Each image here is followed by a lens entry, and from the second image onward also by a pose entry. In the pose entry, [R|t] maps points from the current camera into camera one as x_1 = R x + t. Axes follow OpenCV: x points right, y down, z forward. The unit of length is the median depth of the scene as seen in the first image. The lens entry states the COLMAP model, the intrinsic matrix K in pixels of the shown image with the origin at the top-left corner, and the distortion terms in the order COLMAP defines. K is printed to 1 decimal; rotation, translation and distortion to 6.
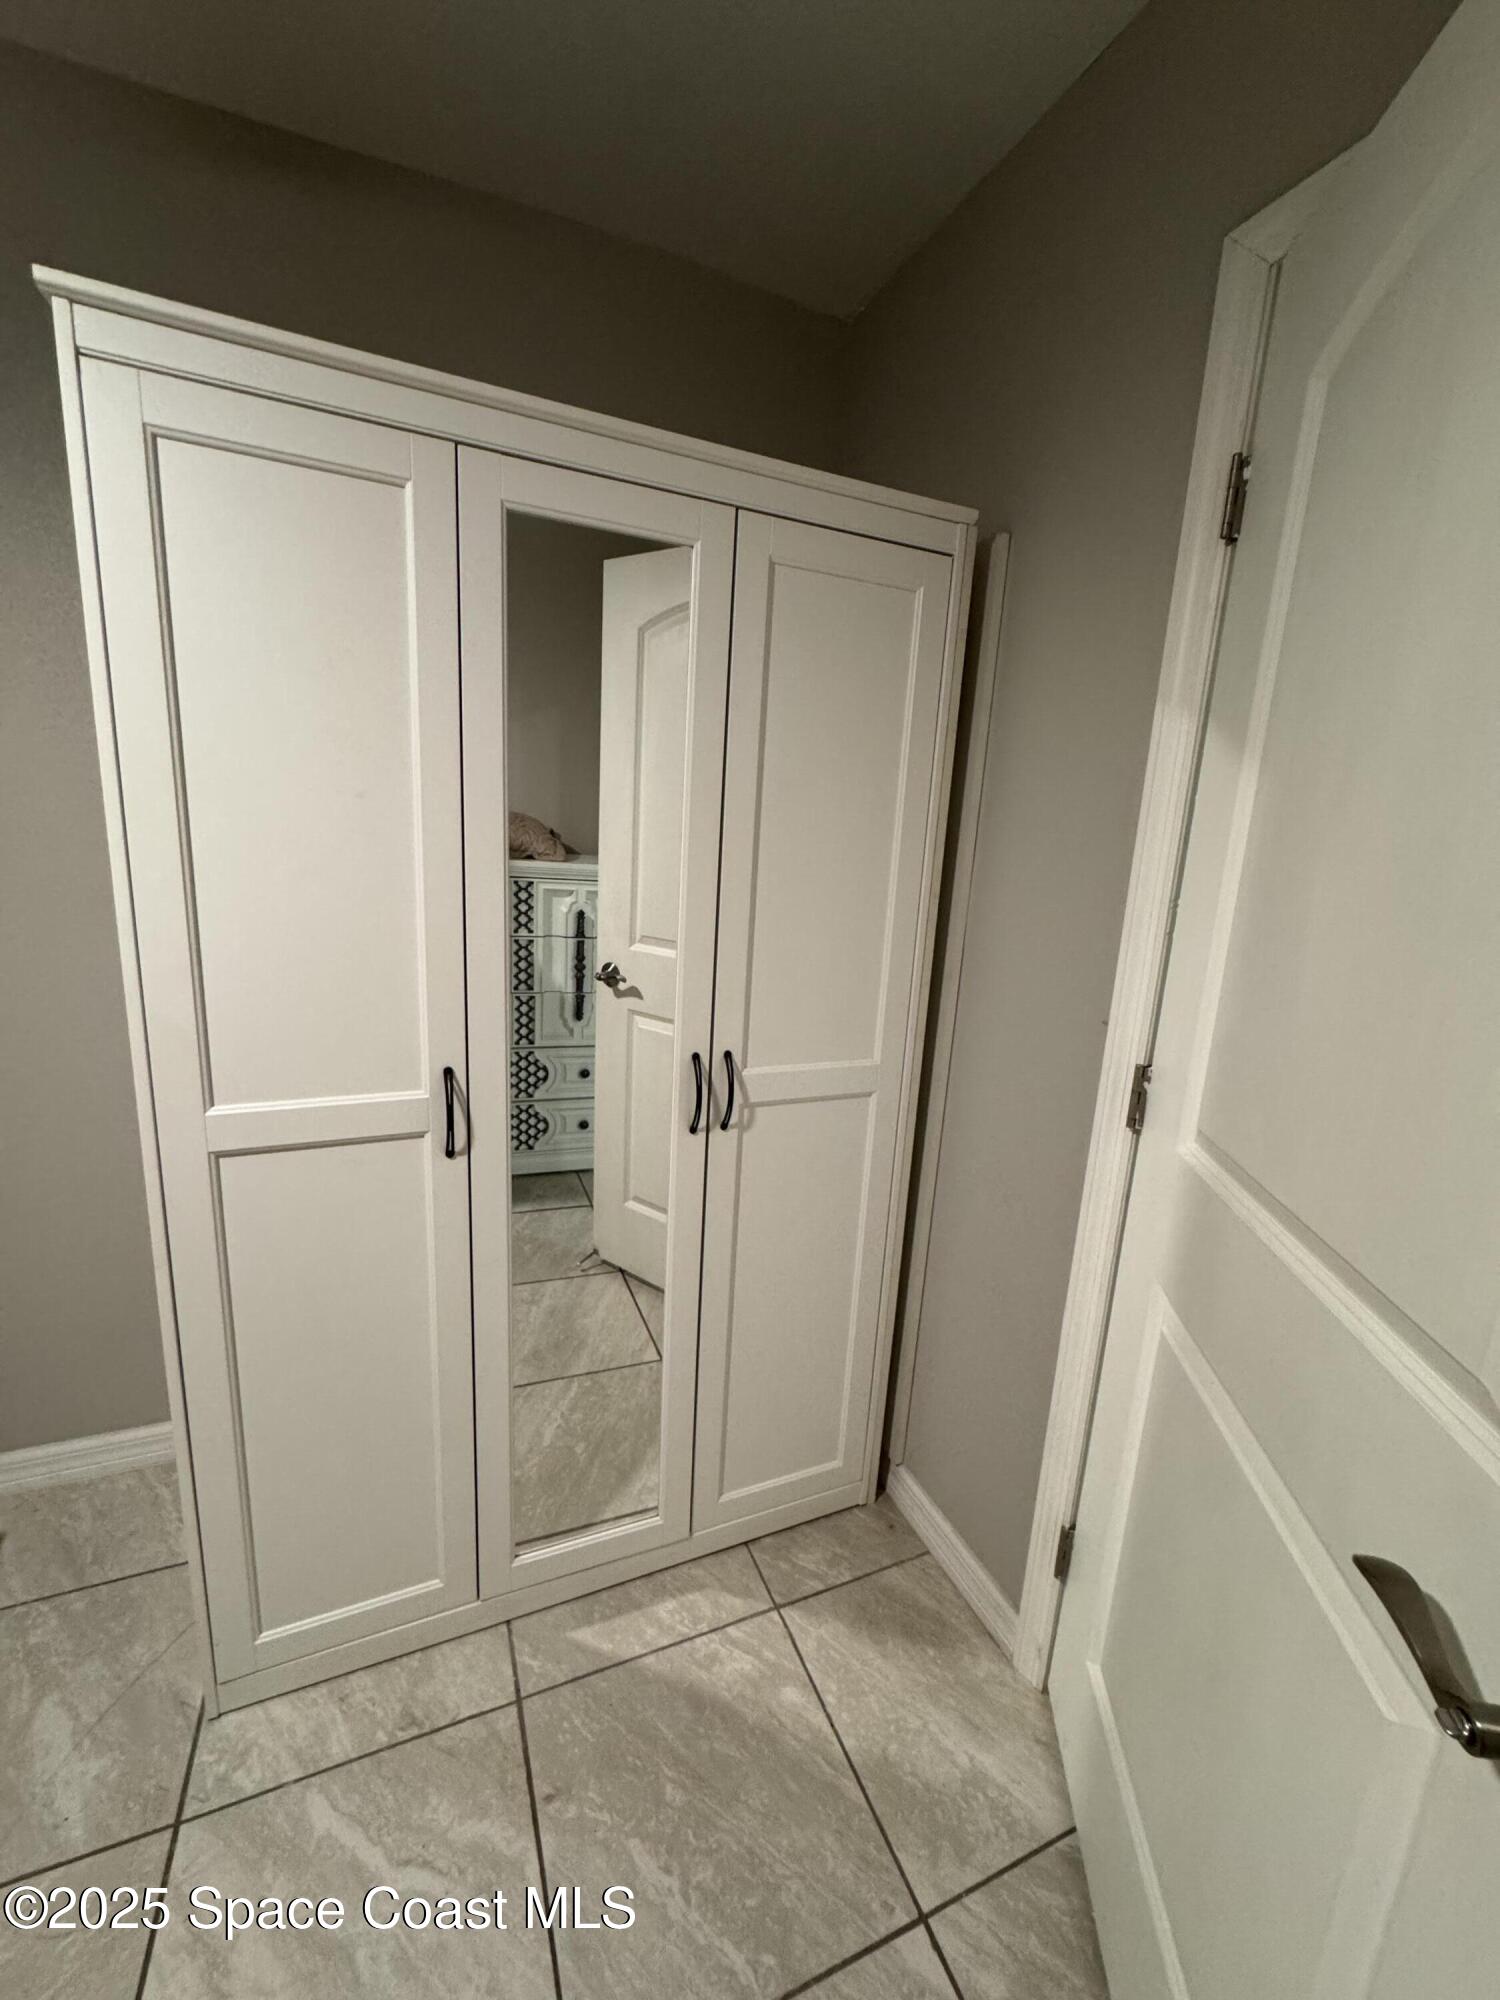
lens RADIAL K [[800.7, 0, 756.0], [0, 800.7, 996.7], [0, 0, 1]] dist [-0.002659, 0.000352]
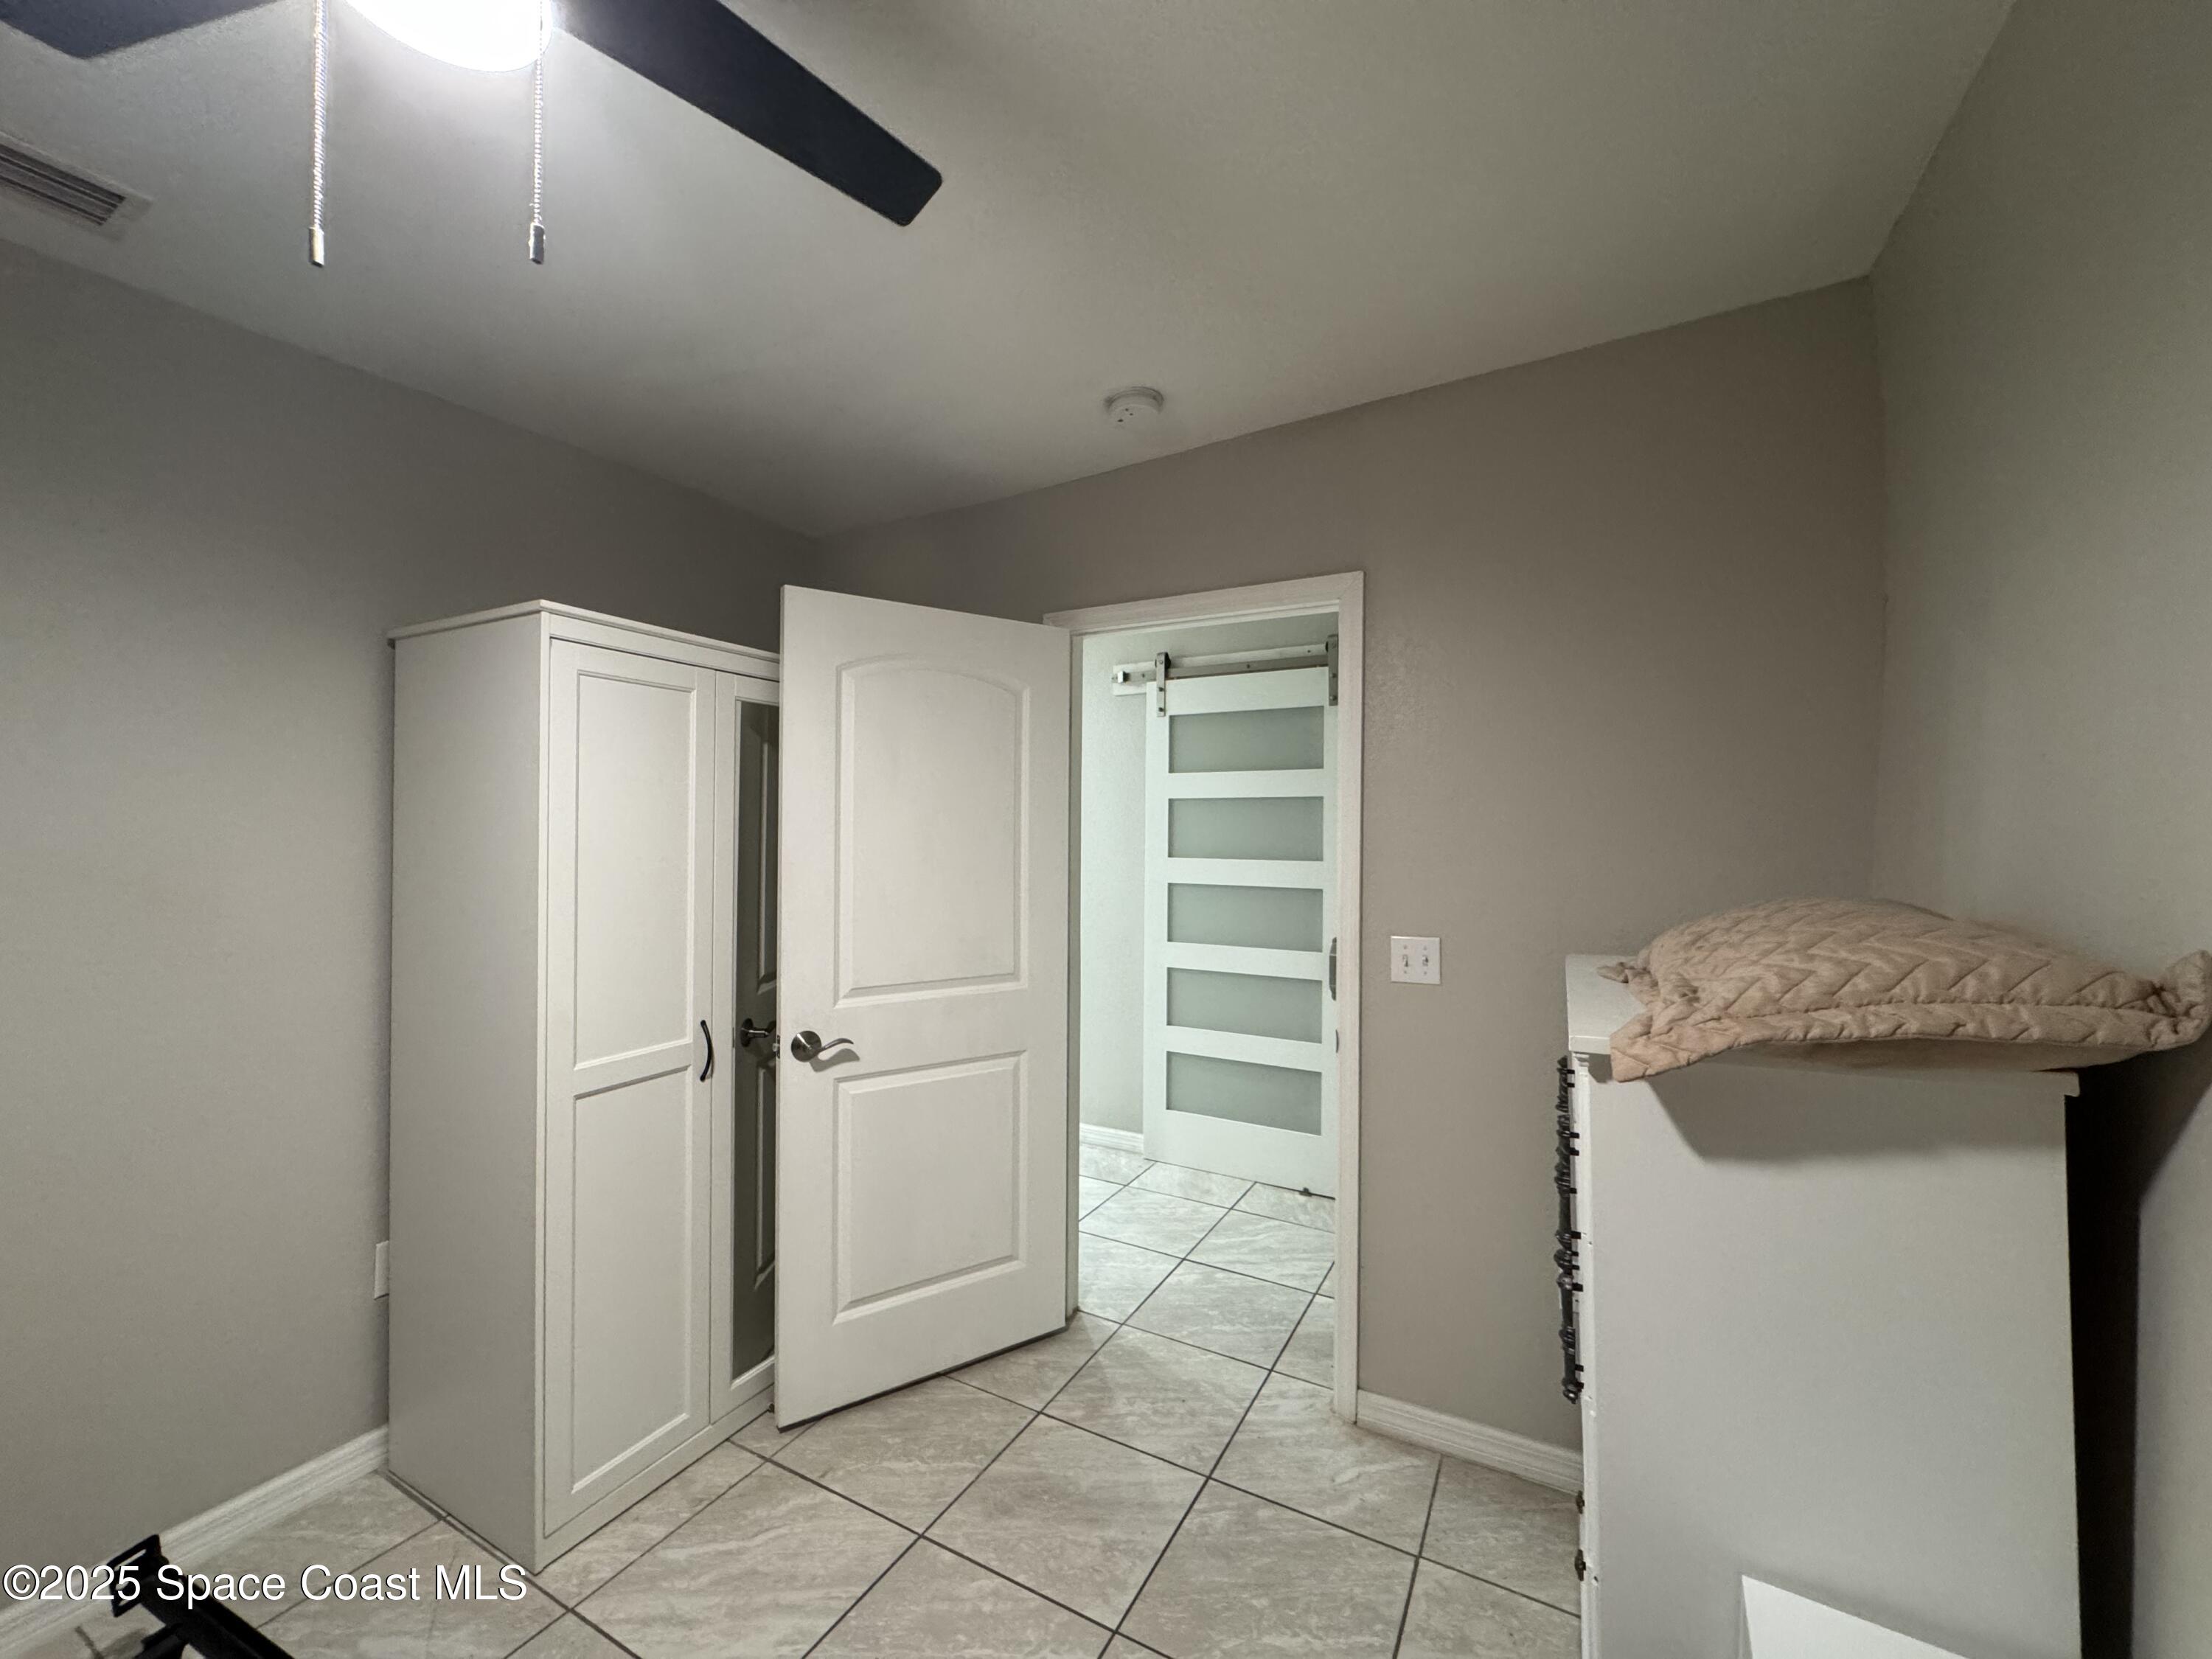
lens RADIAL K [[885.6, 0, 1108.5], [0, 885.6, 836.4], [0, 0, 1]] dist [-0.002659, 0.000352]
pose [[0.780532, -0.054202, 0.622762, -0.867399], [0.162772, 0.979491, -0.118759, 0.073277], [-0.603552, 0.194063, 0.773346, -0.963628]]
